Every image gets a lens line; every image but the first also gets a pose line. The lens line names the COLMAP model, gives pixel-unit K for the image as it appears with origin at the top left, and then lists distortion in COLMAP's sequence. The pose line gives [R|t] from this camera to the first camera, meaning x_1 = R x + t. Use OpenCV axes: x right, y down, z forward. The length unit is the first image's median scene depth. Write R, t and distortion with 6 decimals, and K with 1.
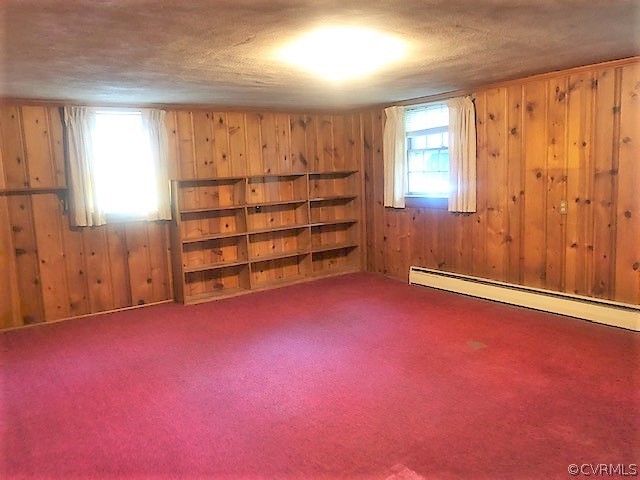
lens RADIAL K [[521.4, 0, 331.6], [0, 521.4, 238.0], [0, 0, 1]] dist [0.023397, -0.023273]
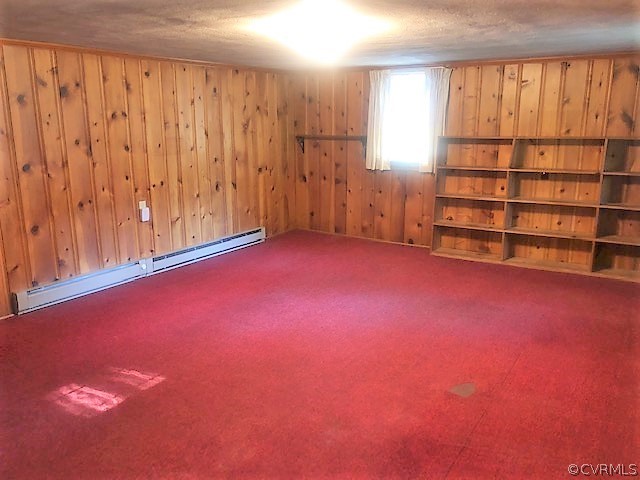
lens RADIAL K [[521.4, 0, 327.7], [0, 521.4, 234.9], [0, 0, 1]] dist [0.023397, -0.023273]
pose [[0.378301, 0.236981, -0.894834, 0.562218], [-0.137200, 0.970352, 0.198978, -0.090133], [0.915459, 0.047498, 0.399599, 0.356485]]
